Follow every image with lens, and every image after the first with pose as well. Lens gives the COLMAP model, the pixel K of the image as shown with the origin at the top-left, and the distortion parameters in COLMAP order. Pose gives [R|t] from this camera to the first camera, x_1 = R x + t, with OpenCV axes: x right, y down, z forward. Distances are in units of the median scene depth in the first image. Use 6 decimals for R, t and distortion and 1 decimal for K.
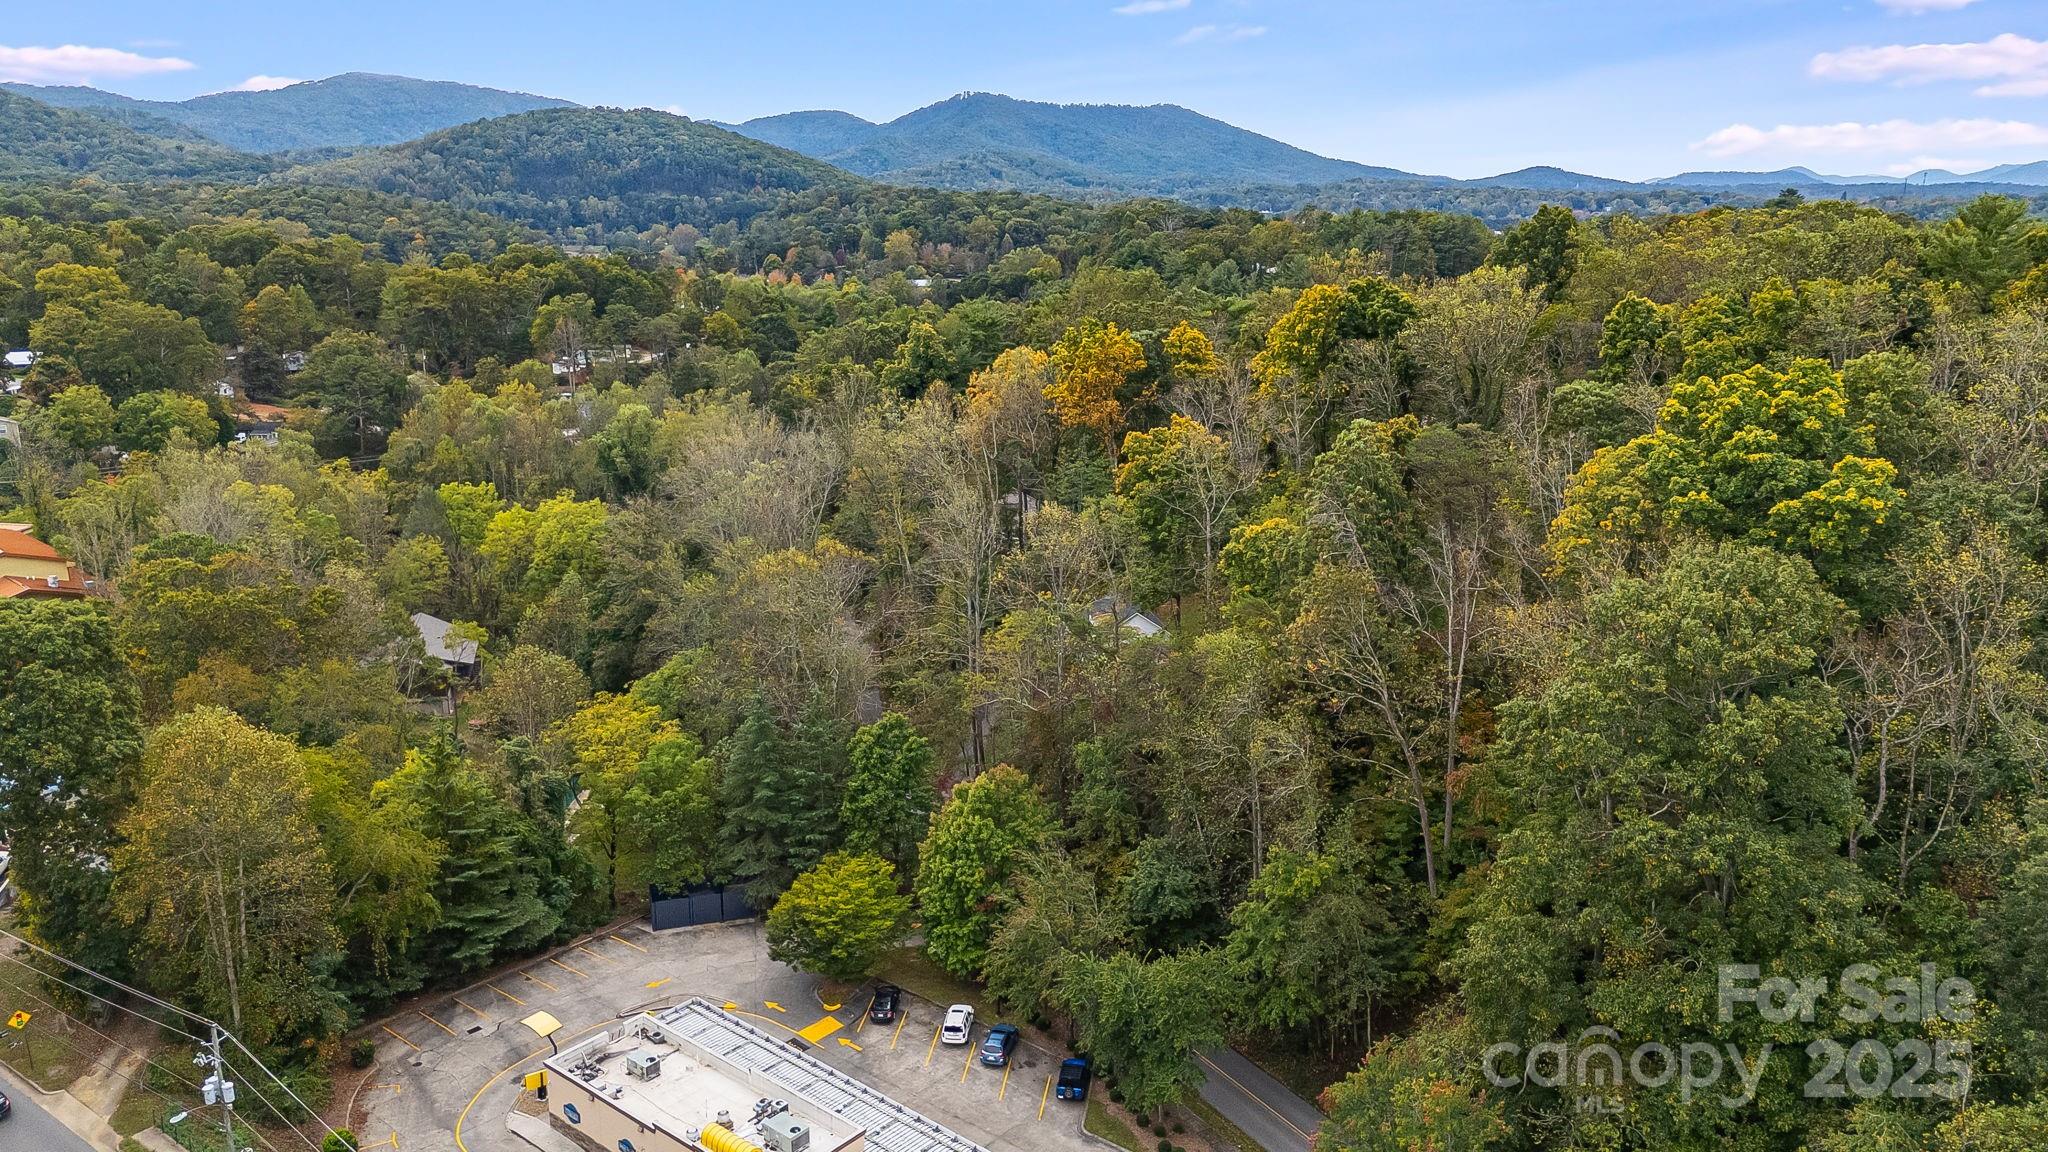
lens RADIAL K [[1505.8, 0, 1024.8], [0, 1505.8, 549.2], [0, 0, 1]] dist [0.071340, -0.065758]
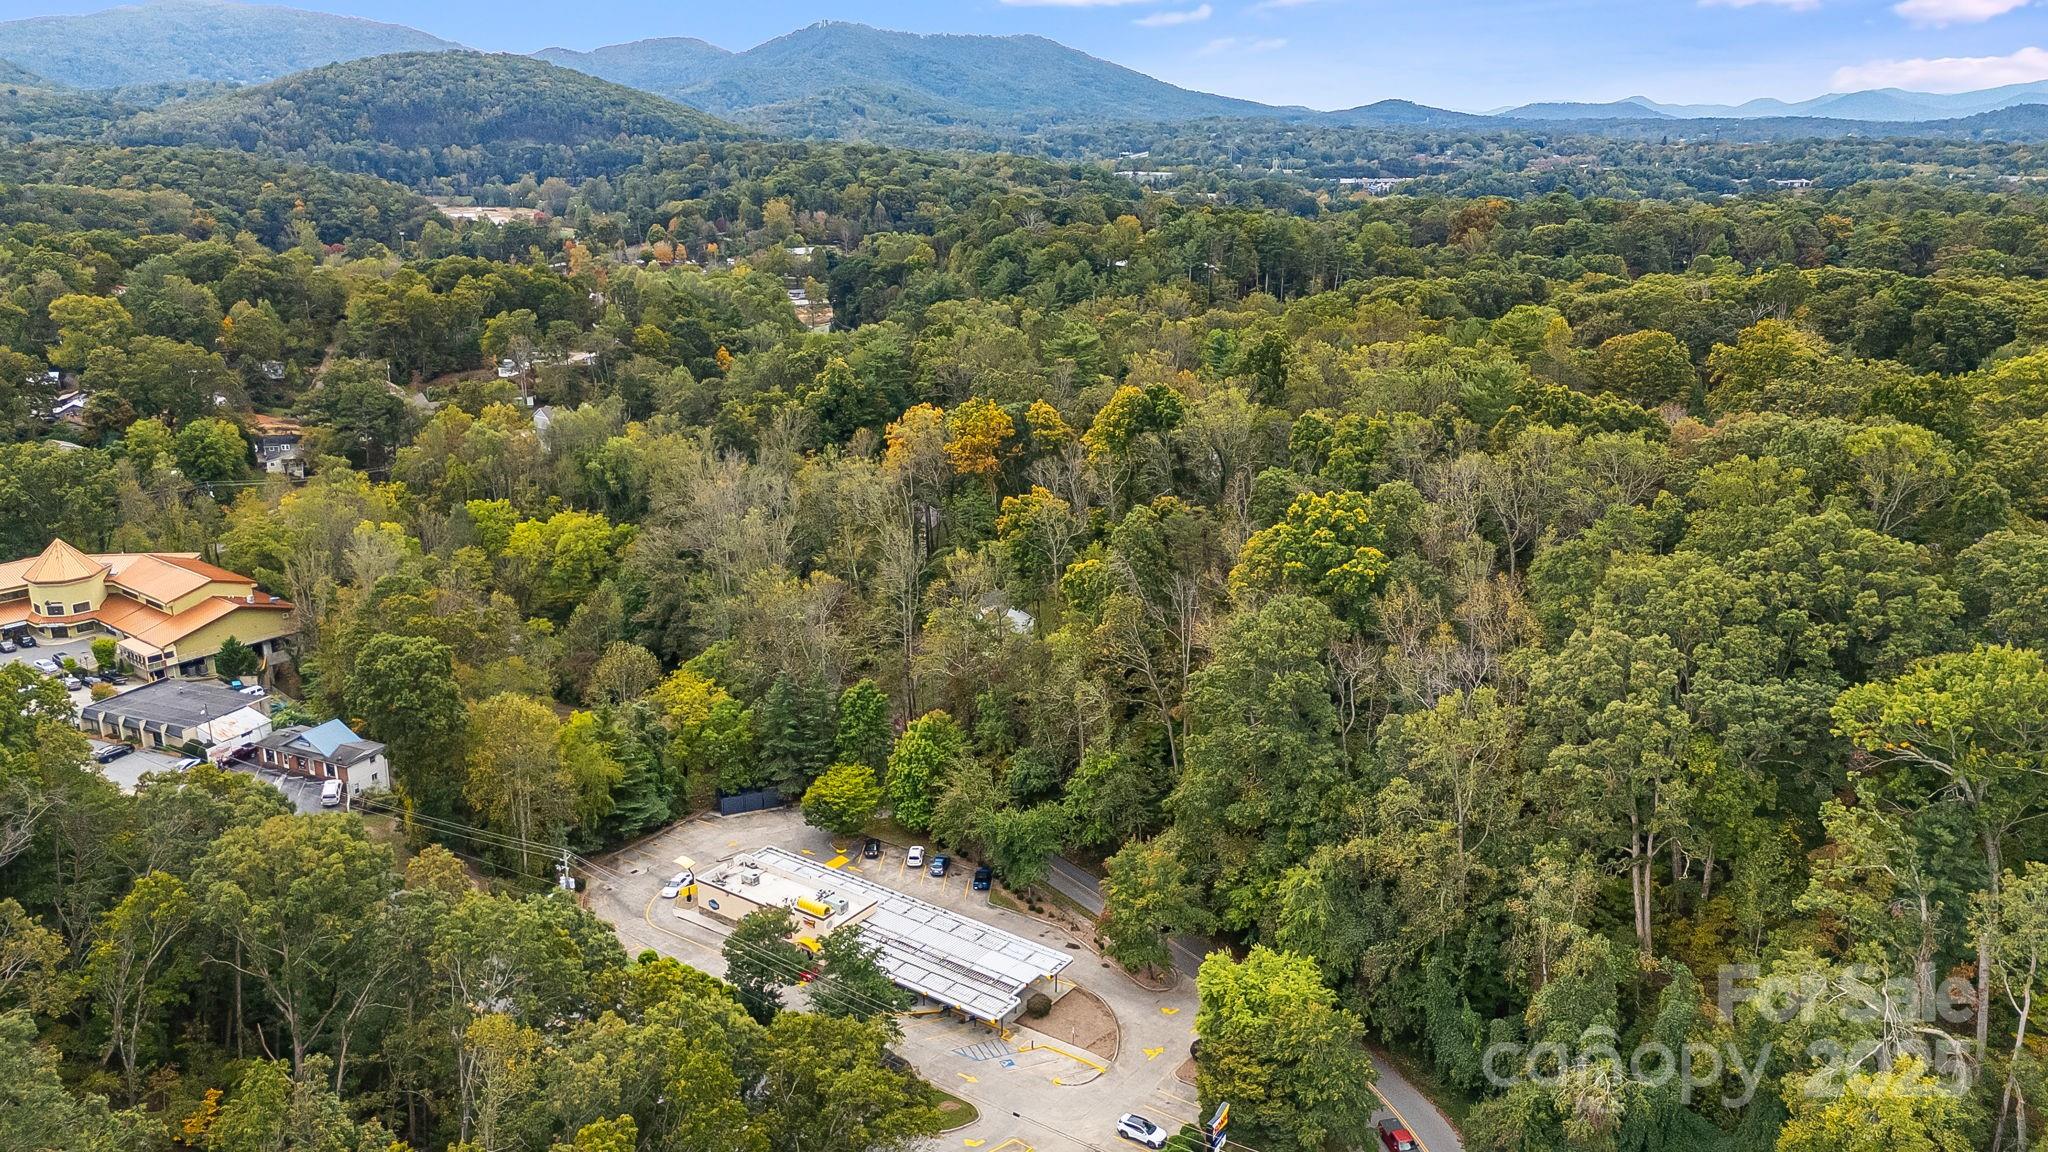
lens RADIAL K [[1505.8, 0, 1024.8], [0, 1505.8, 549.2], [0, 0, 1]] dist [0.071340, -0.065758]
pose [[0.996130, -0.022124, 0.085062, -0.040994], [0.018275, 0.998785, 0.045762, -0.085063], [-0.085971, -0.044030, 0.995324, -0.519593]]
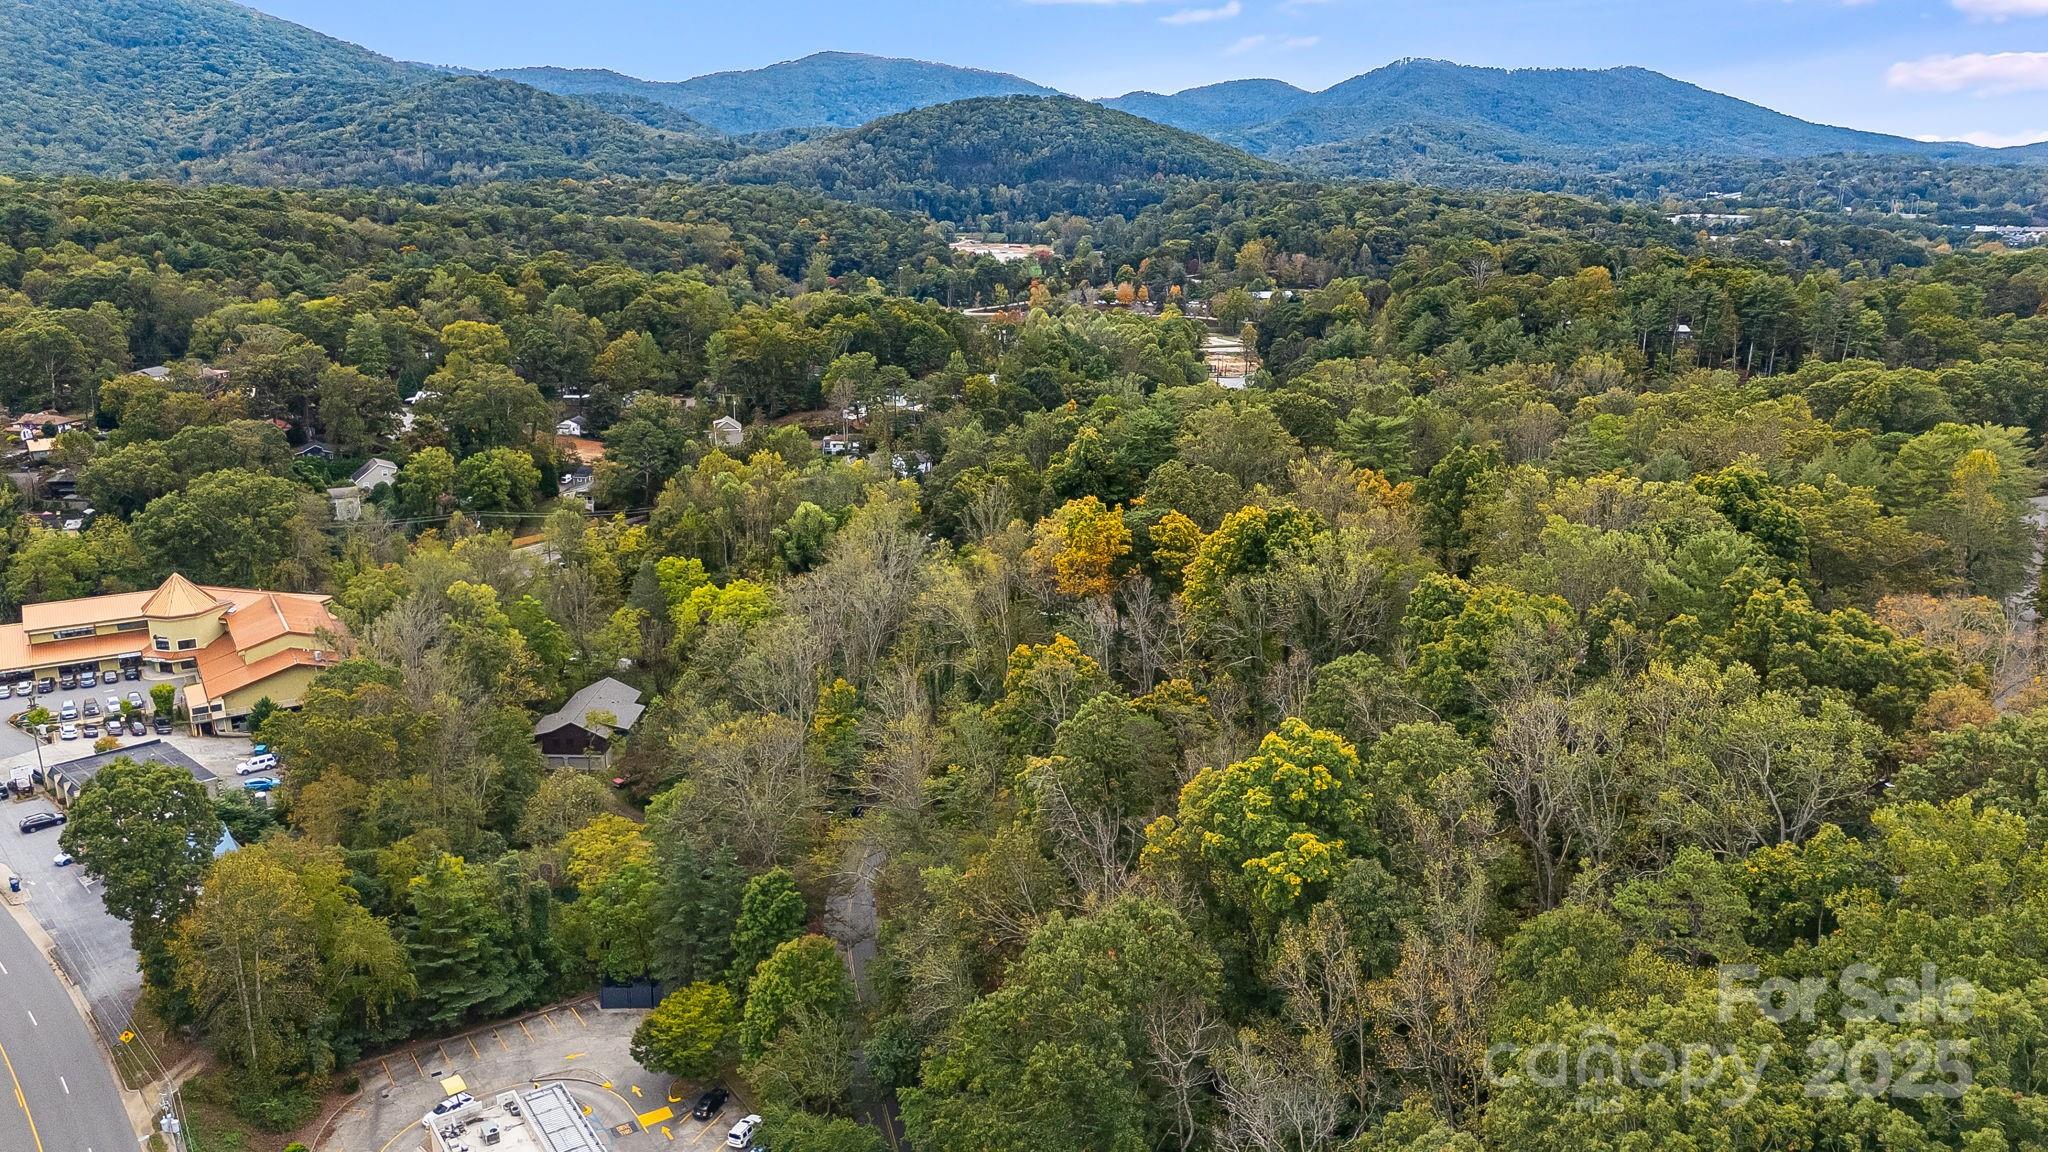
lens RADIAL K [[1495.3, 0, 1027.3], [0, 1495.3, 574.9], [0, 0, 1]] dist [0.061397, -0.057743]
pose [[0.962229, 0.077143, -0.261083, 0.343656], [-0.066887, 0.996607, 0.047956, -0.172078], [0.263896, -0.028681, 0.964125, -0.130271]]
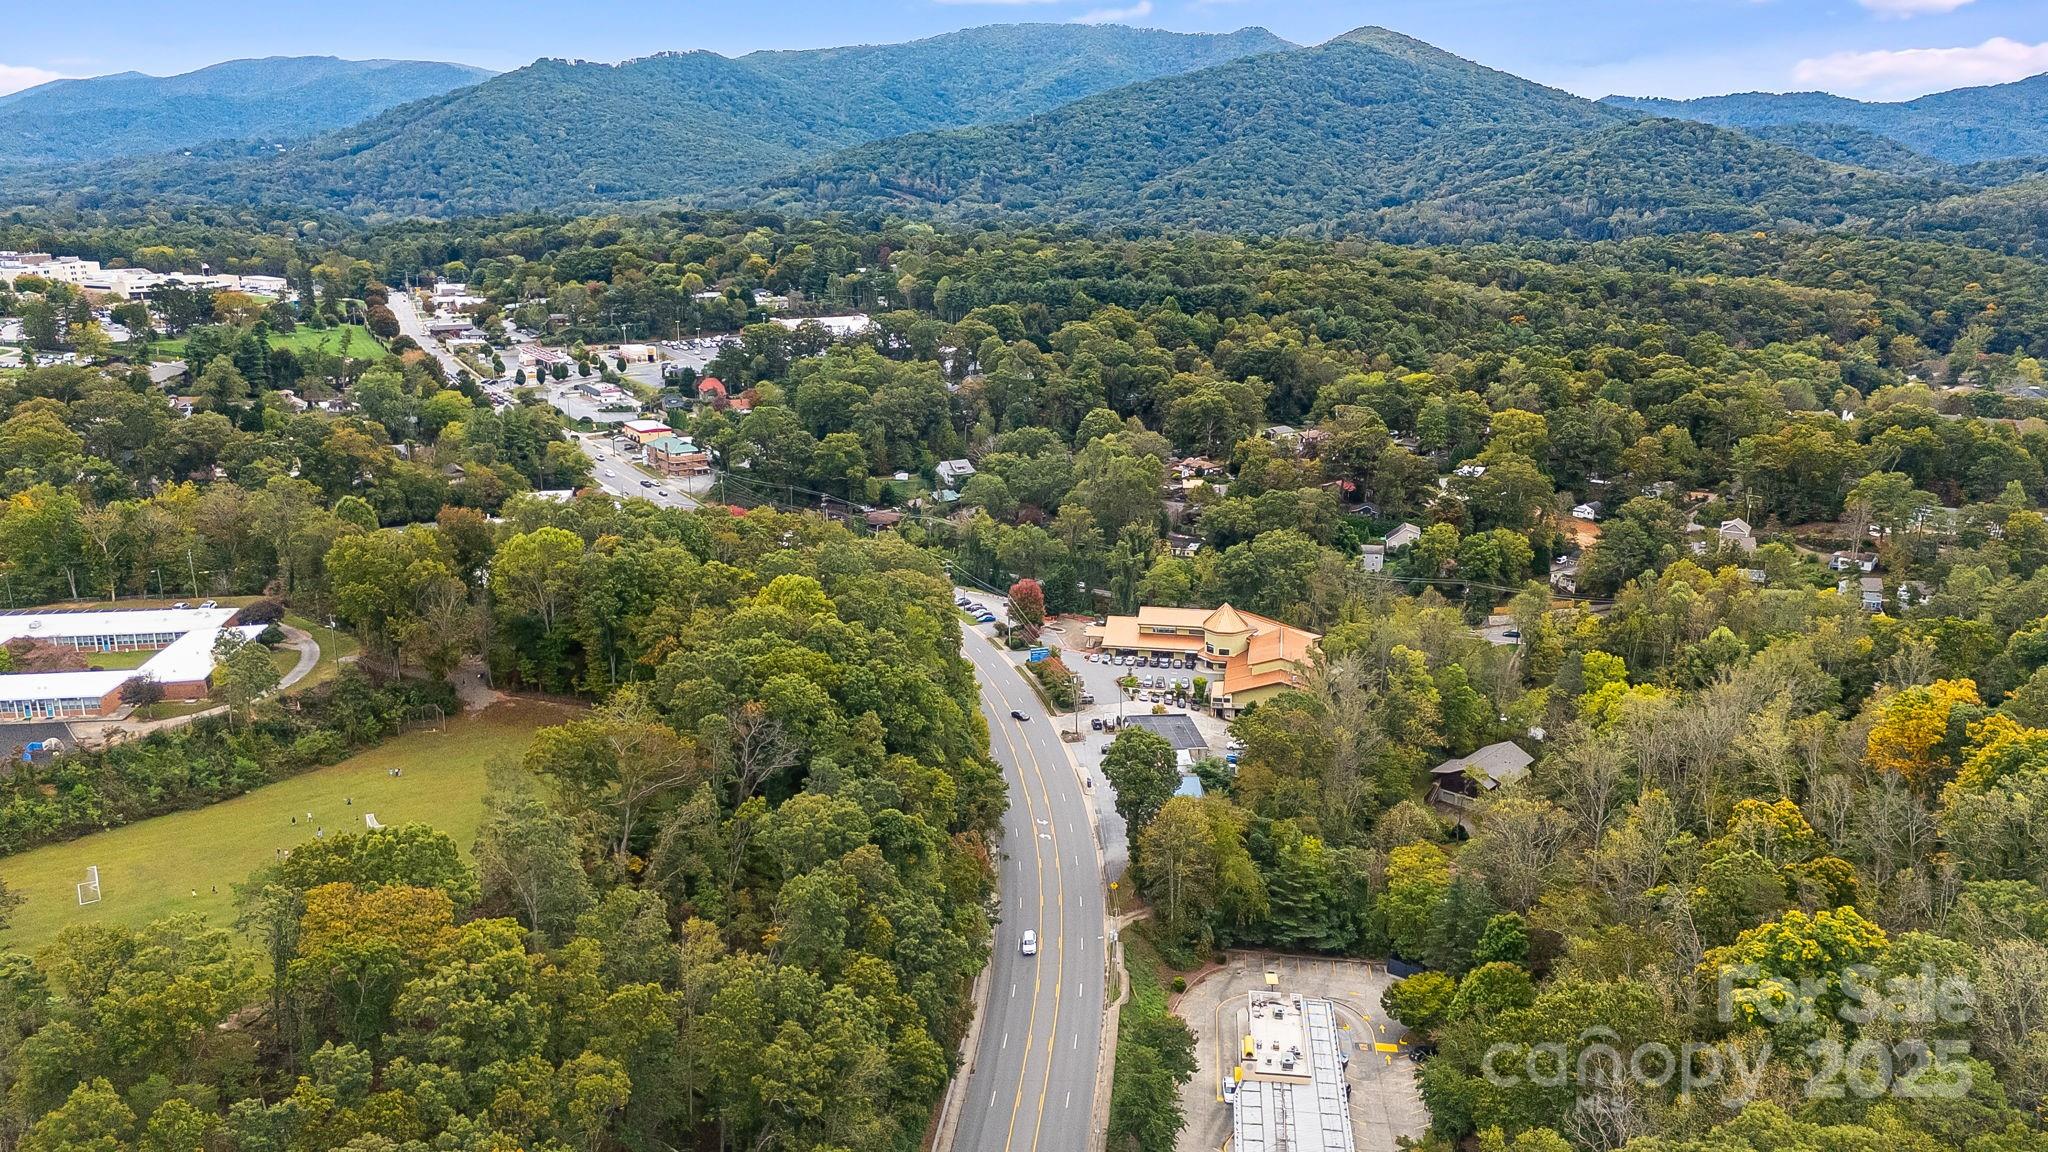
lens RADIAL K [[1495.3, 0, 1027.3], [0, 1495.3, 574.9], [0, 0, 1]] dist [0.061397, -0.057743]
pose [[0.538523, 0.210967, -0.815774, 0.759047], [-0.189467, 0.973675, 0.126727, -0.309079], [0.821033, 0.086316, 0.564317, -0.379357]]
